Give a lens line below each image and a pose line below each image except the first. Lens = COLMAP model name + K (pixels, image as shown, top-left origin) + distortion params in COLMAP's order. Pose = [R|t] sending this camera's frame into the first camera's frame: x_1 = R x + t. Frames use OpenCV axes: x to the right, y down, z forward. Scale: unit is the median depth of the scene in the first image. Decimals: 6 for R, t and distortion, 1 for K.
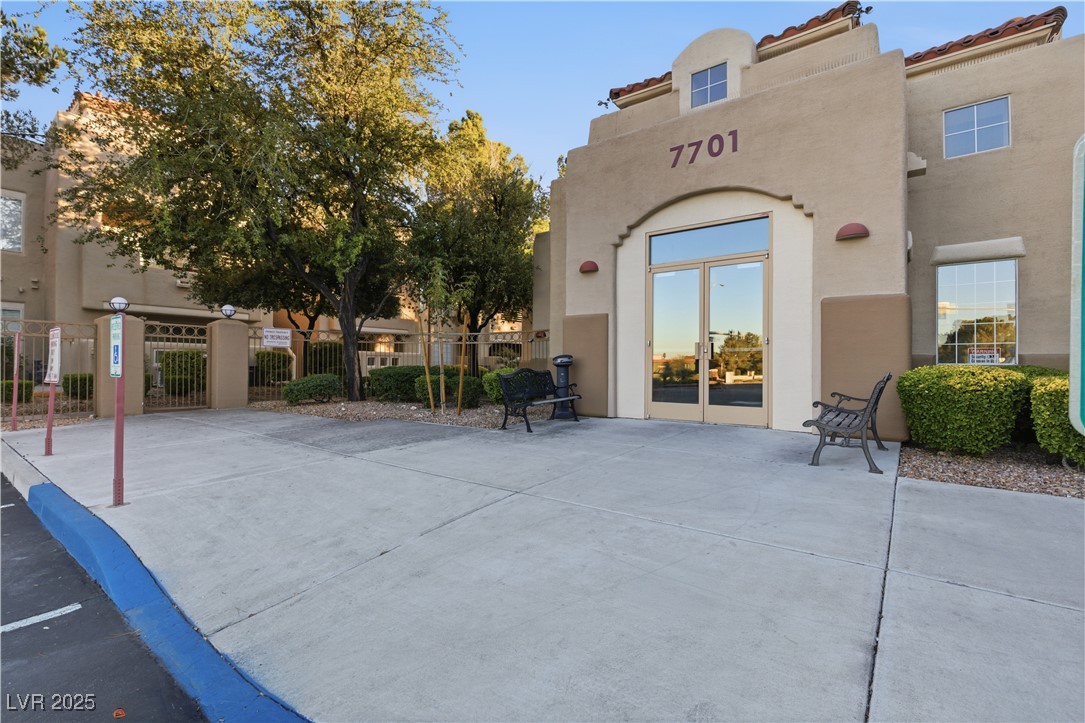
lens RADIAL K [[487.9, 0, 543.1], [0, 487.9, 359.2], [0, 0, 1]] dist [-0.001573, -0.000091]
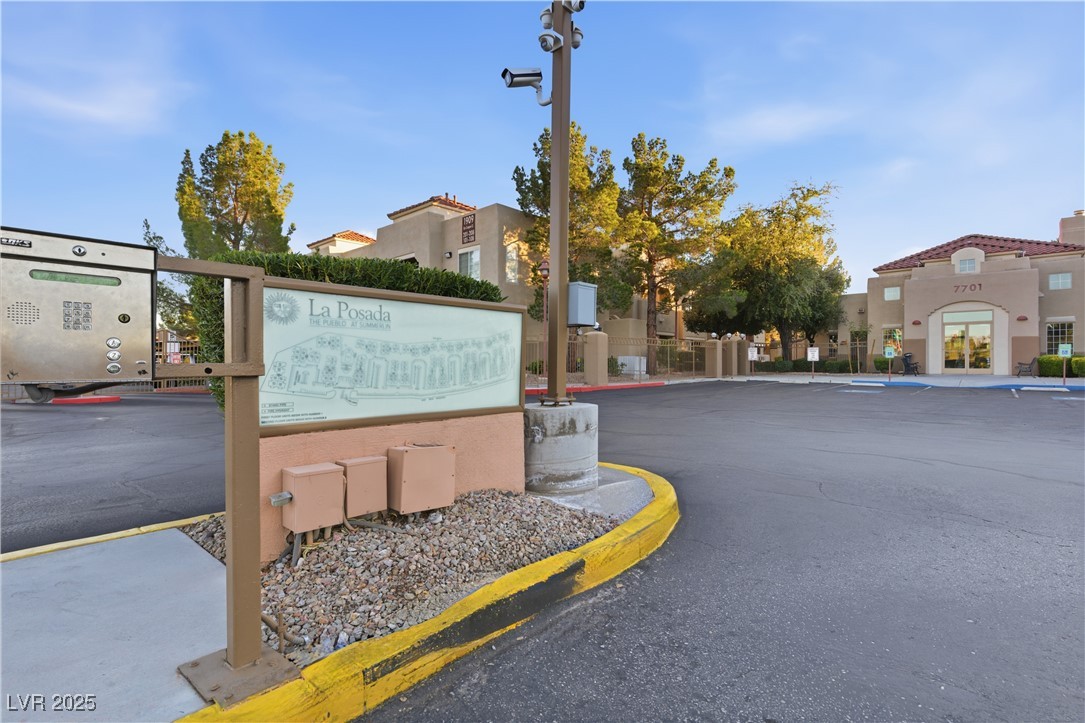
lens RADIAL K [[509.9, 0, 540.3], [0, 509.9, 365.3], [0, 0, 1]] dist [0.002778, 0.000316]
pose [[0.996372, 0.000623, -0.085106, -2.348198], [0.000457, 0.999920, 0.012662, 0.033625], [0.085107, -0.012655, 0.996291, -2.779770]]
